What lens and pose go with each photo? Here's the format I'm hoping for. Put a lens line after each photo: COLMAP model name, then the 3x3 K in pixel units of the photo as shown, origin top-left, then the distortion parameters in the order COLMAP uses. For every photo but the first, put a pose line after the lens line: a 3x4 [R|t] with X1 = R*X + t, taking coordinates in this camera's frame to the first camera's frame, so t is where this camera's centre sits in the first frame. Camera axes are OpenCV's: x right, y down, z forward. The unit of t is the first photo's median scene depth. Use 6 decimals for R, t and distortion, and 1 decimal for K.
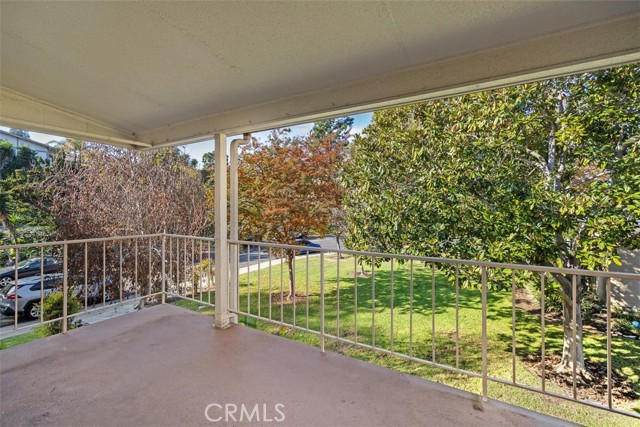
lens RADIAL K [[290.8, 0, 320.3], [0, 290.8, 208.7], [0, 0, 1]] dist [0.005144, -0.000312]
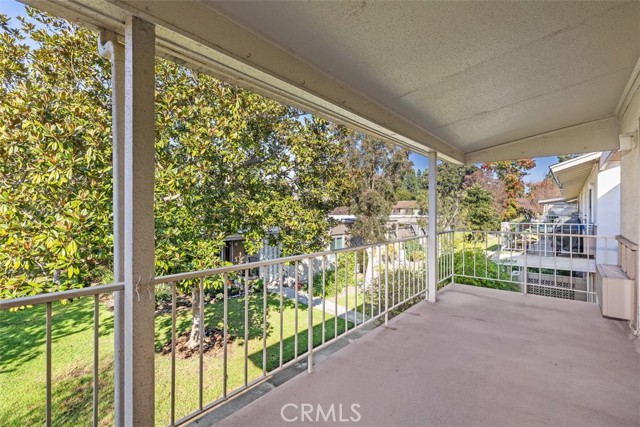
lens RADIAL K [[290.8, 0, 319.9], [0, 290.8, 212.3], [0, 0, 1]] dist [0.005144, -0.000312]
pose [[0.173244, 0.000857, 0.984879, -0.215797], [0.005427, 0.999984, -0.001825, 0.003577], [-0.984864, 0.005661, 0.173236, 0.208627]]
